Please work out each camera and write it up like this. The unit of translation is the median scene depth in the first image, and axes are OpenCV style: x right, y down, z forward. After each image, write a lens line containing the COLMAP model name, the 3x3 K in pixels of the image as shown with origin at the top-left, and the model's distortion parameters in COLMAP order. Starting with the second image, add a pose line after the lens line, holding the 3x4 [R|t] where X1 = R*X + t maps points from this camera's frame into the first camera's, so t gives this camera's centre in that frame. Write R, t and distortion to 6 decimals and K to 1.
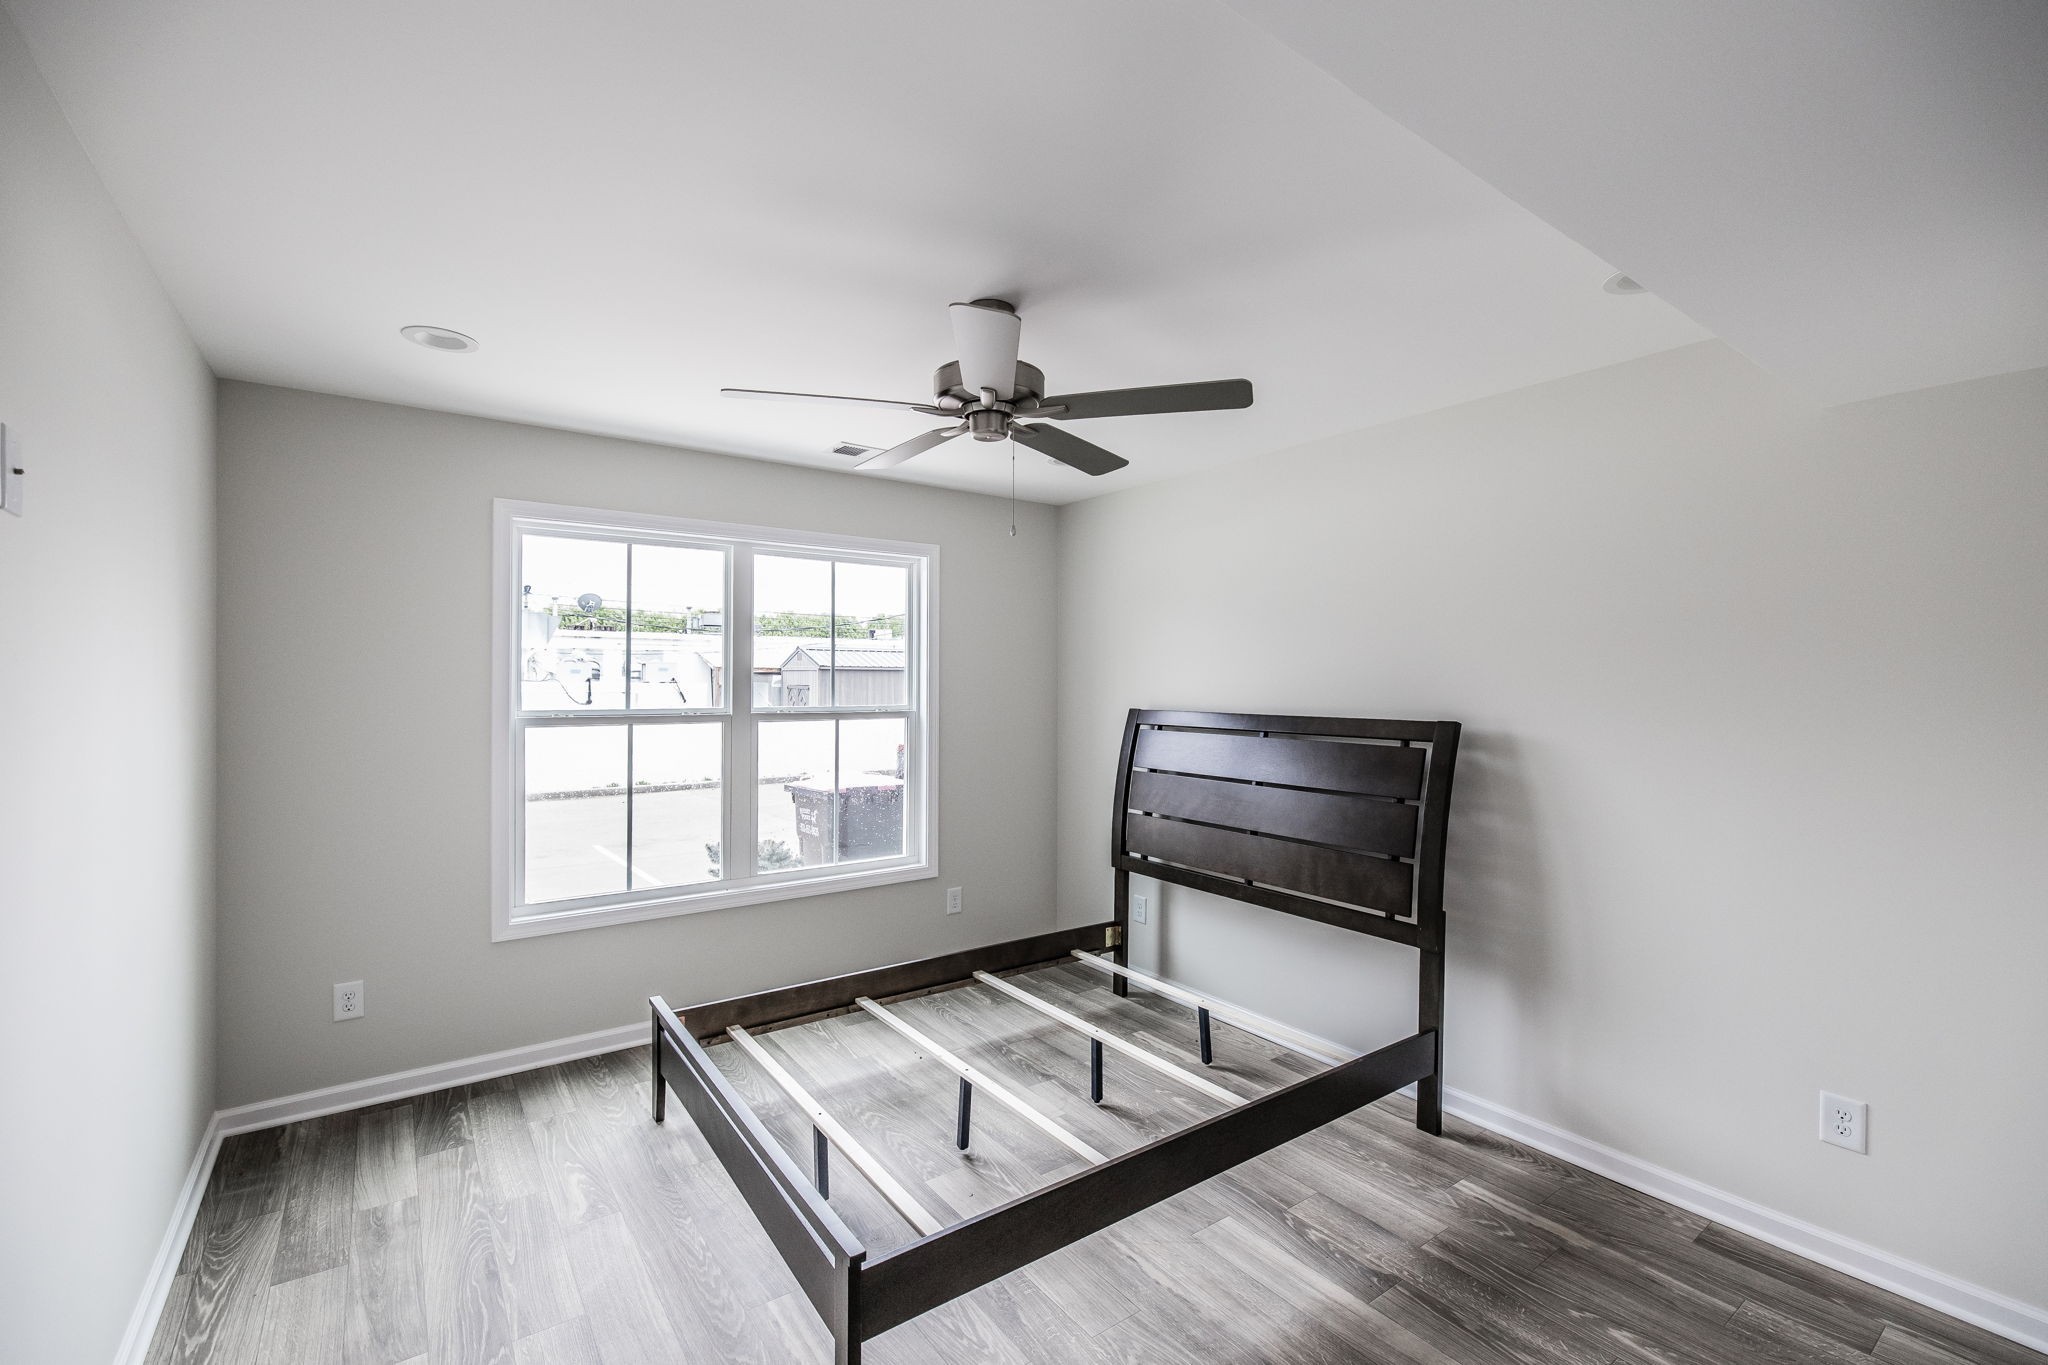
lens RADIAL K [[878.4, 0, 1021.5], [0, 878.4, 694.6], [0, 0, 1]] dist [0.002530, 0.000065]
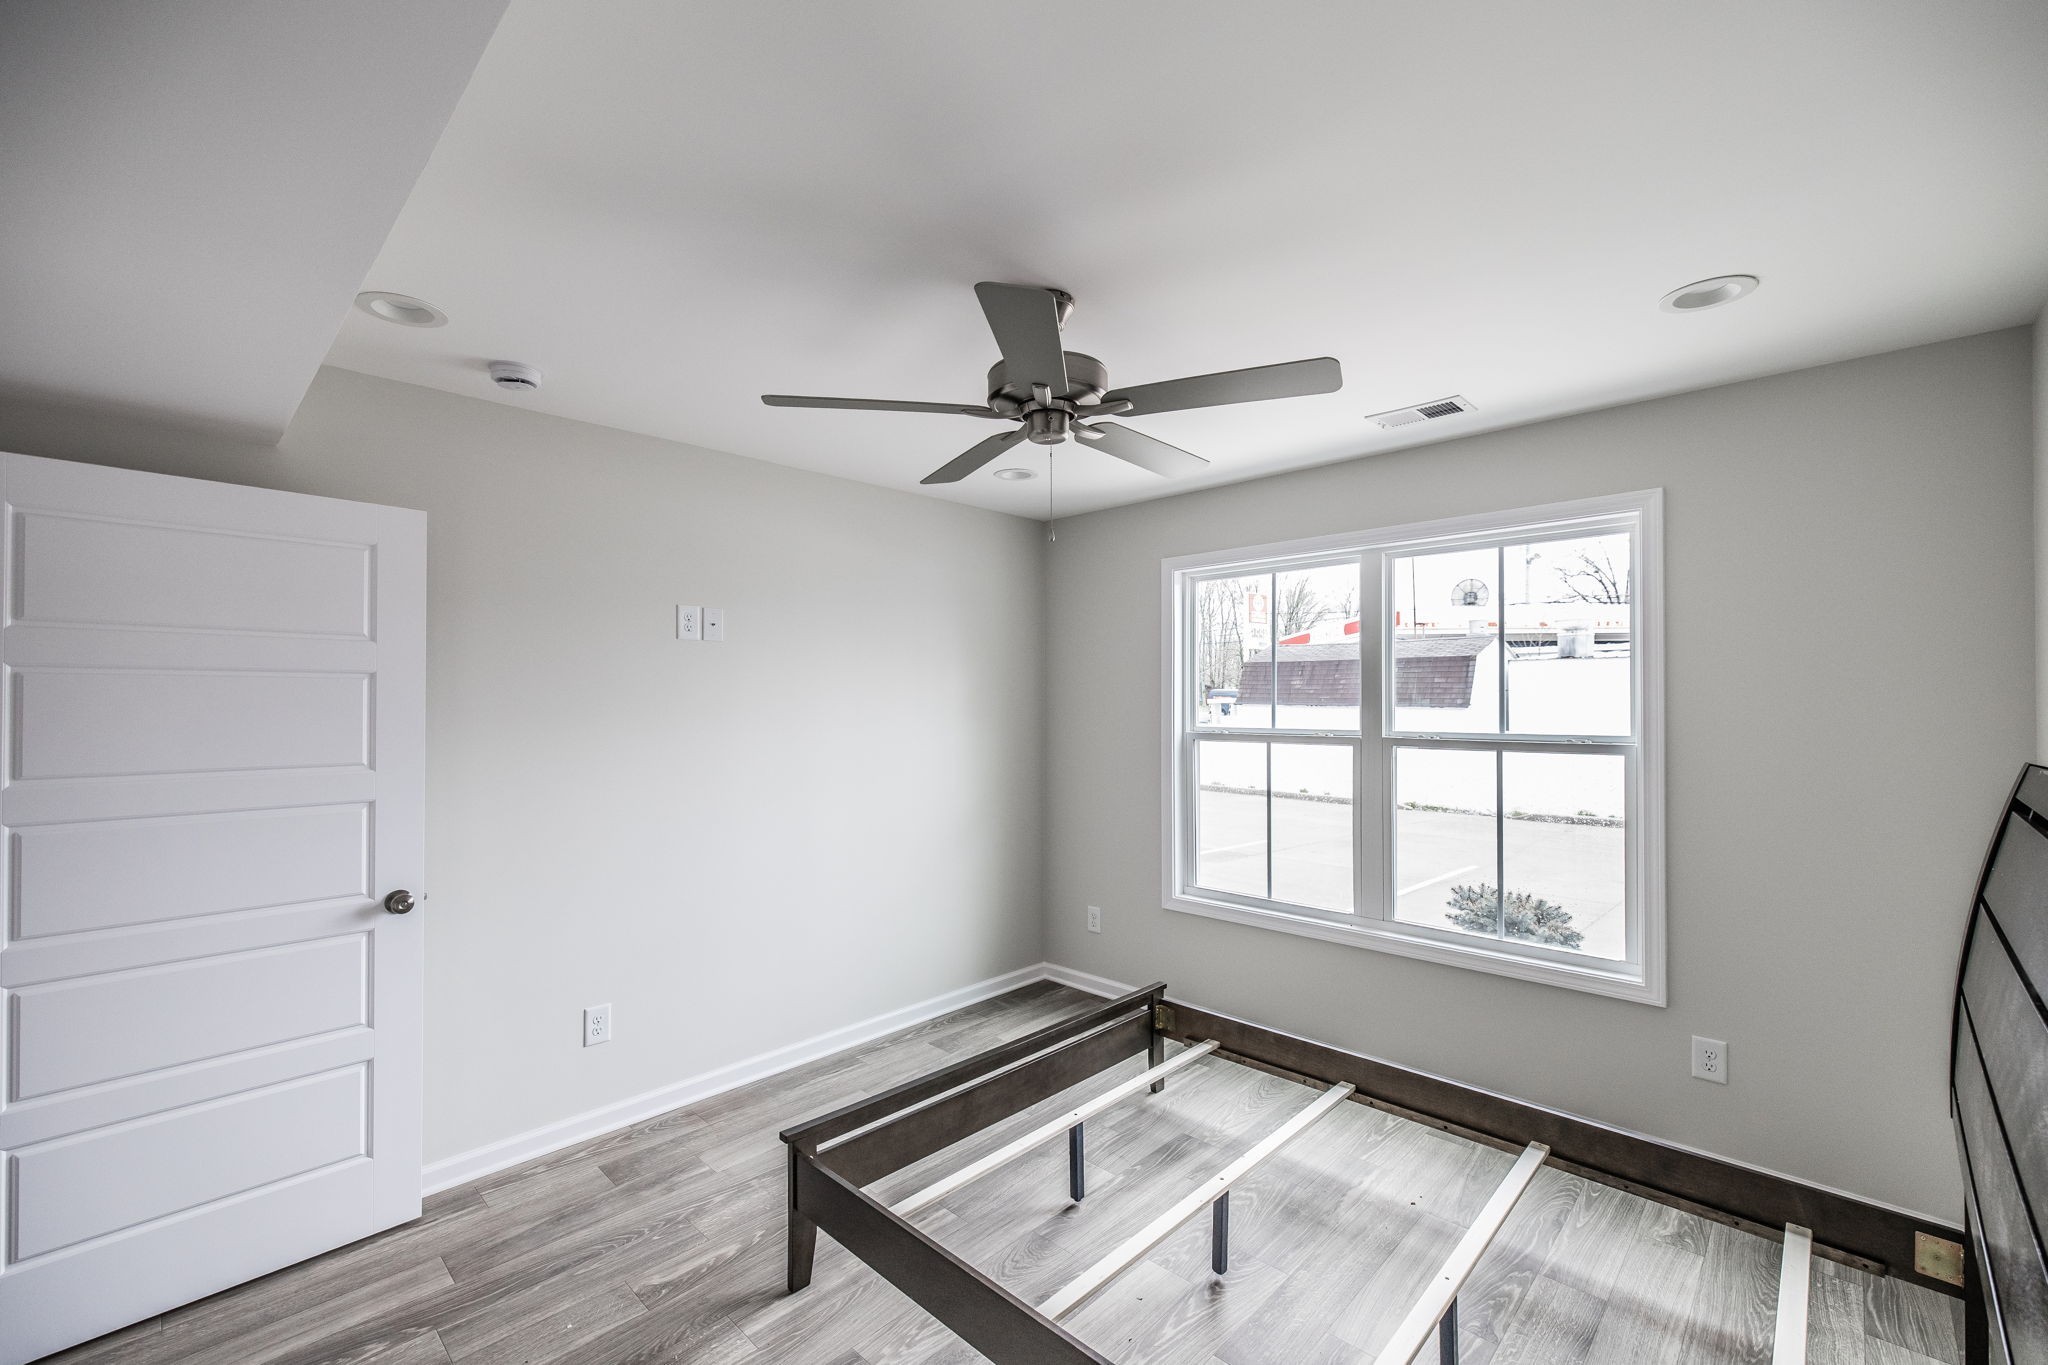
lens RADIAL K [[878.4, 0, 1021.5], [0, 878.4, 694.6], [0, 0, 1]] dist [0.002530, 0.000065]
pose [[0.164532, -0.015030, -0.986257, 0.552430], [-0.016181, 0.999708, -0.017935, 0.000103], [0.986239, 0.018909, 0.164241, 0.523428]]
